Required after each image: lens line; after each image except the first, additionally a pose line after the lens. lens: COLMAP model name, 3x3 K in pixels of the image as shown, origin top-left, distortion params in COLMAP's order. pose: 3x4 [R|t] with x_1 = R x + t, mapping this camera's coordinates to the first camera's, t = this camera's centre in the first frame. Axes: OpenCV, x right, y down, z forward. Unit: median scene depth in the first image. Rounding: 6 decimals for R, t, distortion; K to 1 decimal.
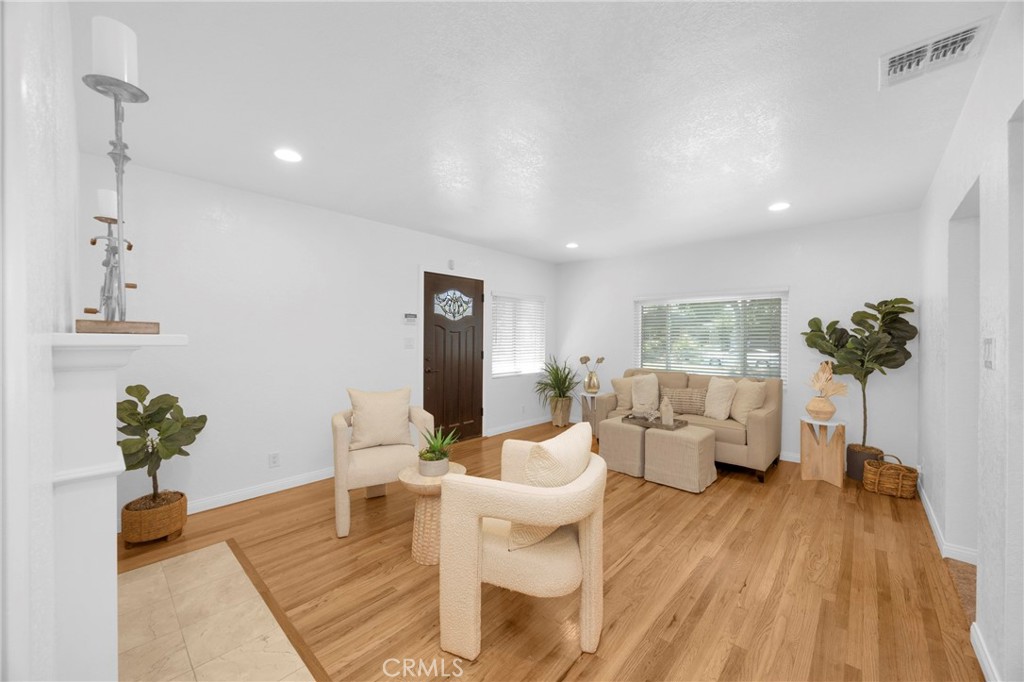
lens RADIAL K [[385.4, 0, 509.9], [0, 385.4, 338.3], [0, 0, 1]] dist [-0.003120, -0.000181]
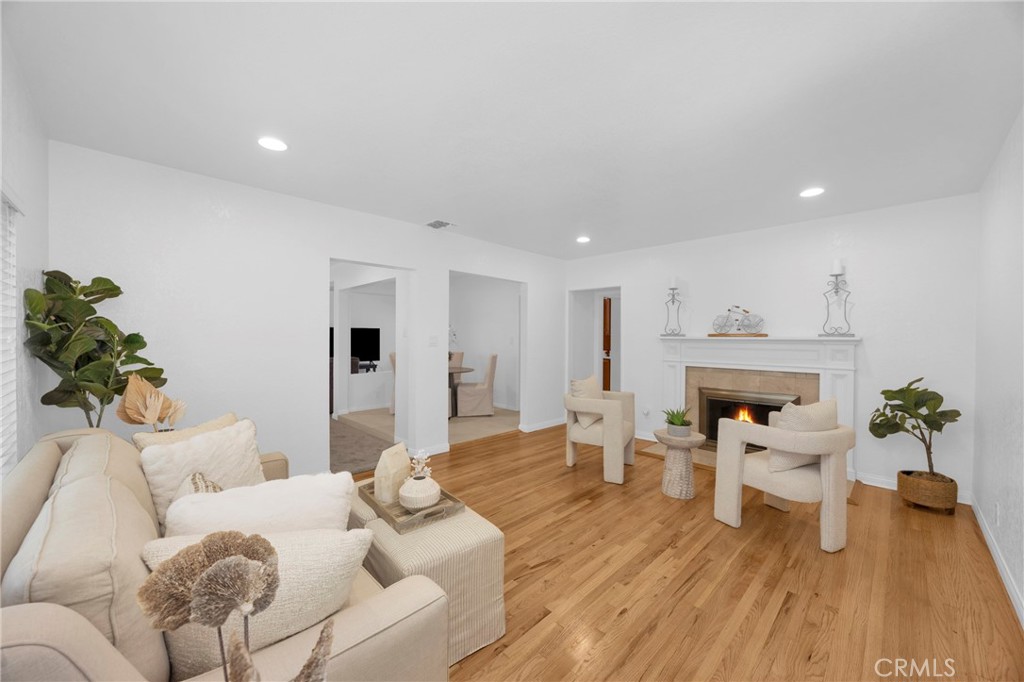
lens RADIAL K [[385.0, 0, 512.0], [0, 385.0, 341.0], [0, 0, 1]] dist [-0.000588, 0.000011]
pose [[-0.999294, -0.006752, 0.036961, 0.196381], [-0.006054, 0.999802, 0.018969, -0.007032], [-0.037082, 0.018732, -0.999137, 1.340534]]
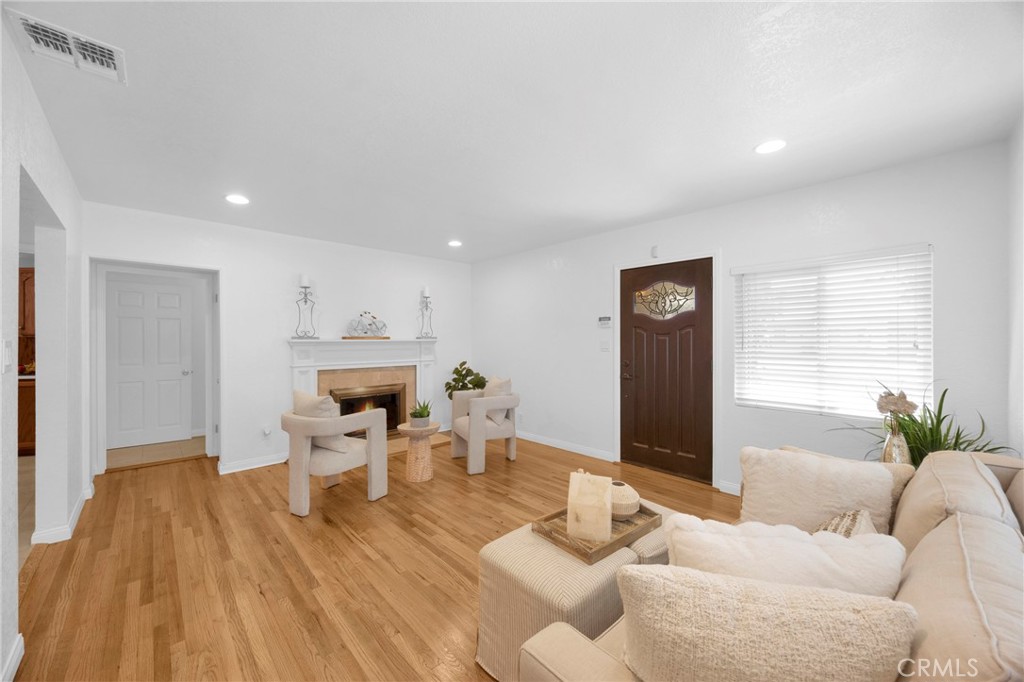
lens RADIAL K [[385.4, 0, 509.9], [0, 385.4, 338.3], [0, 0, 1]] dist [-0.003120, -0.000181]
pose [[-0.066983, -0.004055, -0.997746, 0.751529], [-0.005421, 0.999978, -0.003701, -0.003570], [0.997739, 0.005161, -0.067003, 0.821908]]
